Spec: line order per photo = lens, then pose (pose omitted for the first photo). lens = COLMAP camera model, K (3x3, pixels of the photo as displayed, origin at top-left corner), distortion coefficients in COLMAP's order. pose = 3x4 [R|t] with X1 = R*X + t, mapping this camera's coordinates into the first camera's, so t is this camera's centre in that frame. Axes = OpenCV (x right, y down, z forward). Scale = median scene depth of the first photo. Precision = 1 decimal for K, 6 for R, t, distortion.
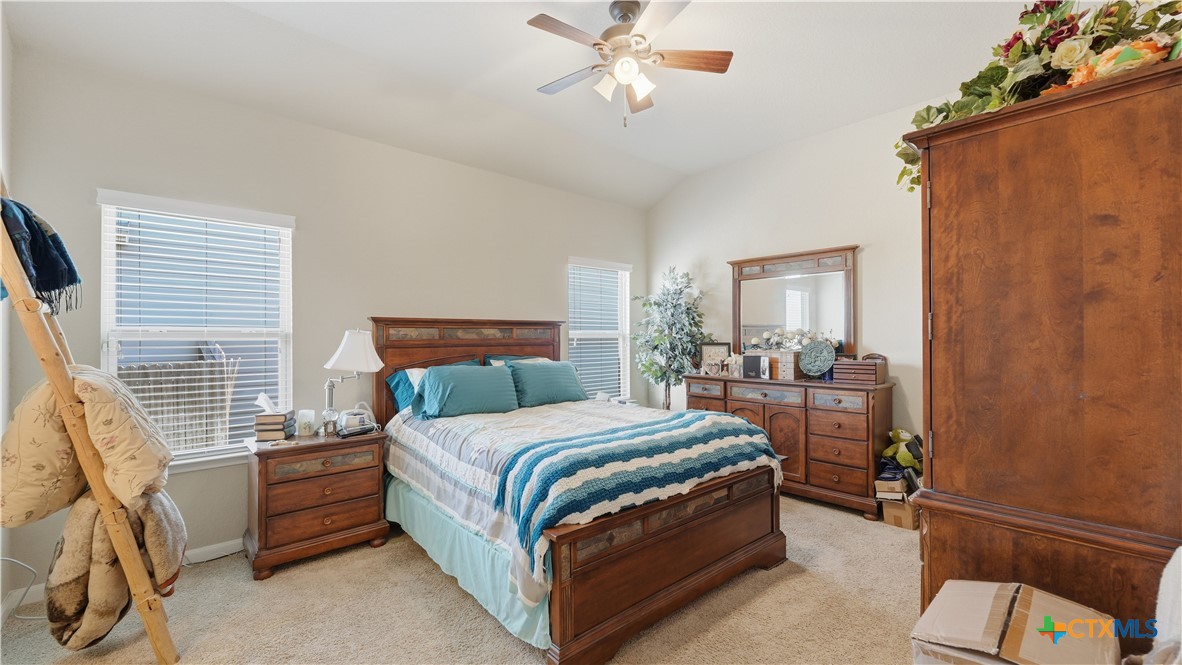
lens RADIAL K [[473.0, 0, 587.7], [0, 473.0, 328.0], [0, 0, 1]] dist [-0.002792, 0.000120]
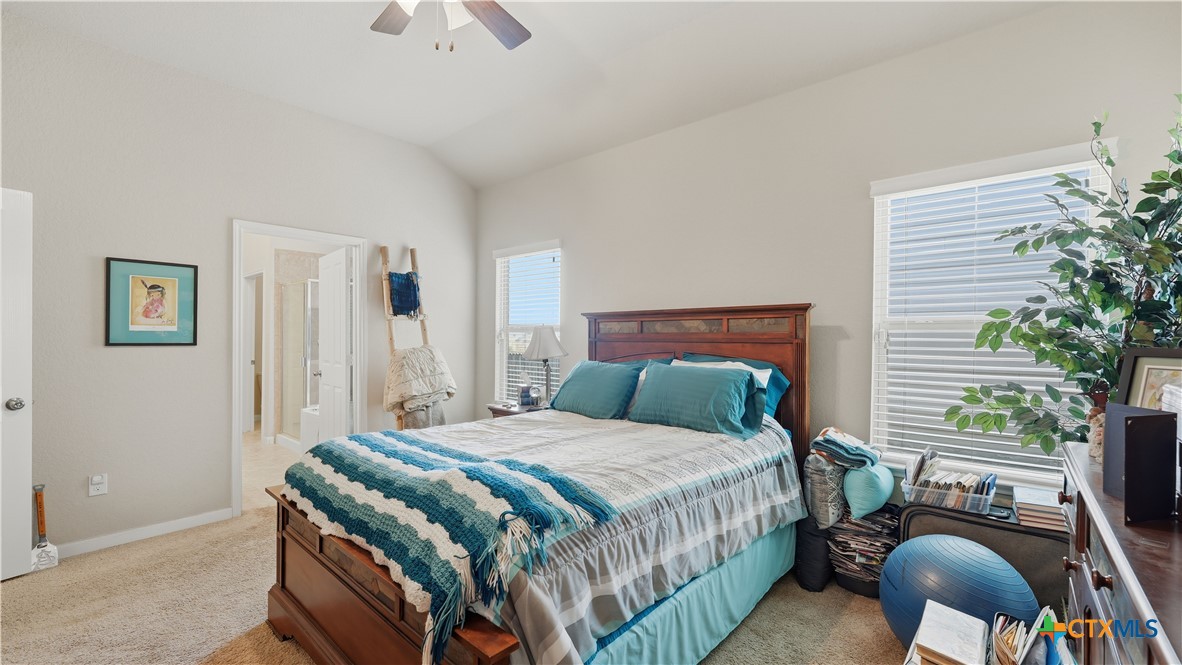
lens RADIAL K [[473.0, 0, 583.2], [0, 473.0, 336.0], [0, 0, 1]] dist [-0.002792, 0.000120]
pose [[0.112796, 0.015765, -0.993493, 0.833539], [0.018350, 0.999671, 0.017946, 0.015566], [0.993449, -0.020255, 0.112469, 1.093436]]
